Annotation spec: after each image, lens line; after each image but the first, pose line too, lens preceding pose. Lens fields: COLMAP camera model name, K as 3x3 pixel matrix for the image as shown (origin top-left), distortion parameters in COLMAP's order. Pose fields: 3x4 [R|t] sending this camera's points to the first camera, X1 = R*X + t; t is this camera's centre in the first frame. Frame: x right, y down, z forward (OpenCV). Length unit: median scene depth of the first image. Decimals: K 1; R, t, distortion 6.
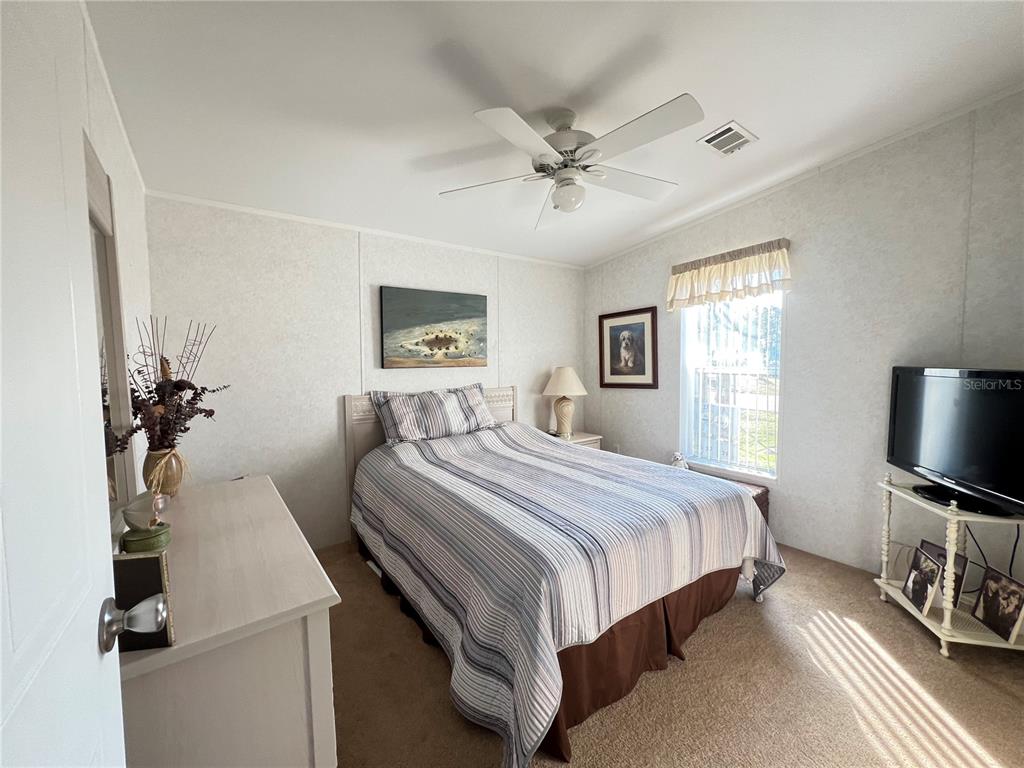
lens RADIAL K [[409.5, 0, 510.0], [0, 409.5, 384.3], [0, 0, 1]] dist [-0.002439, 0.000914]
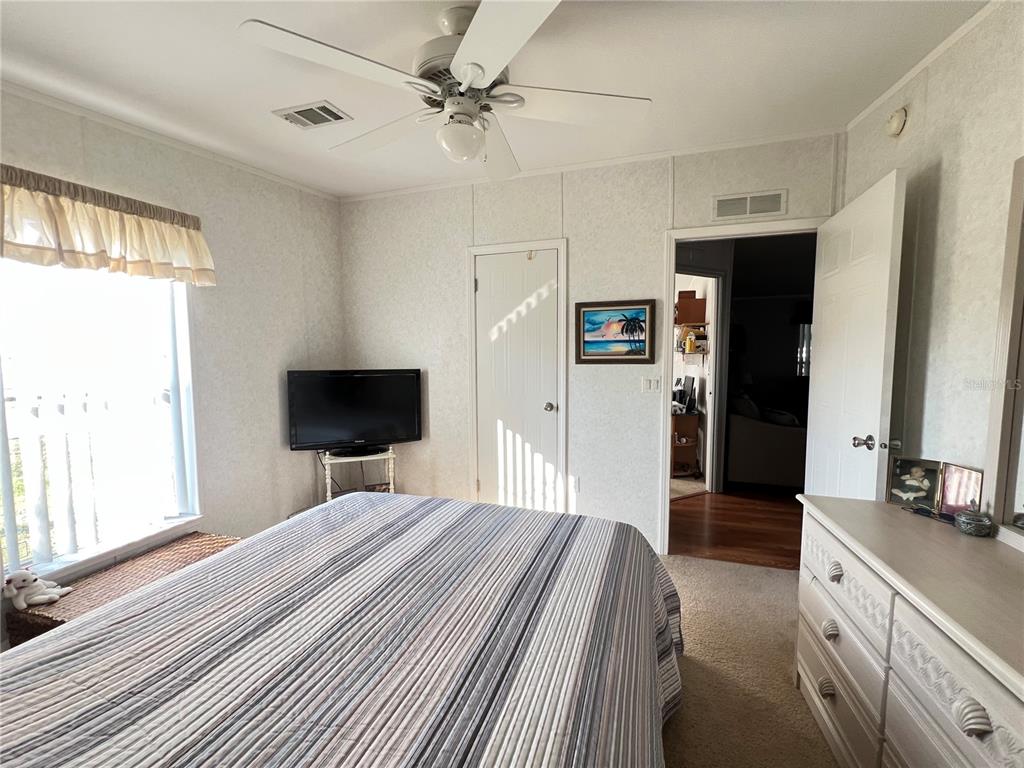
lens RADIAL K [[409.5, 0, 513.0], [0, 409.5, 384.1], [0, 0, 1]] dist [-0.002439, 0.000914]
pose [[-0.597495, -0.041508, 0.800798, -0.408176], [0.060732, 0.993448, 0.096808, -0.078423], [-0.799570, 0.106477, -0.591060, 1.131397]]
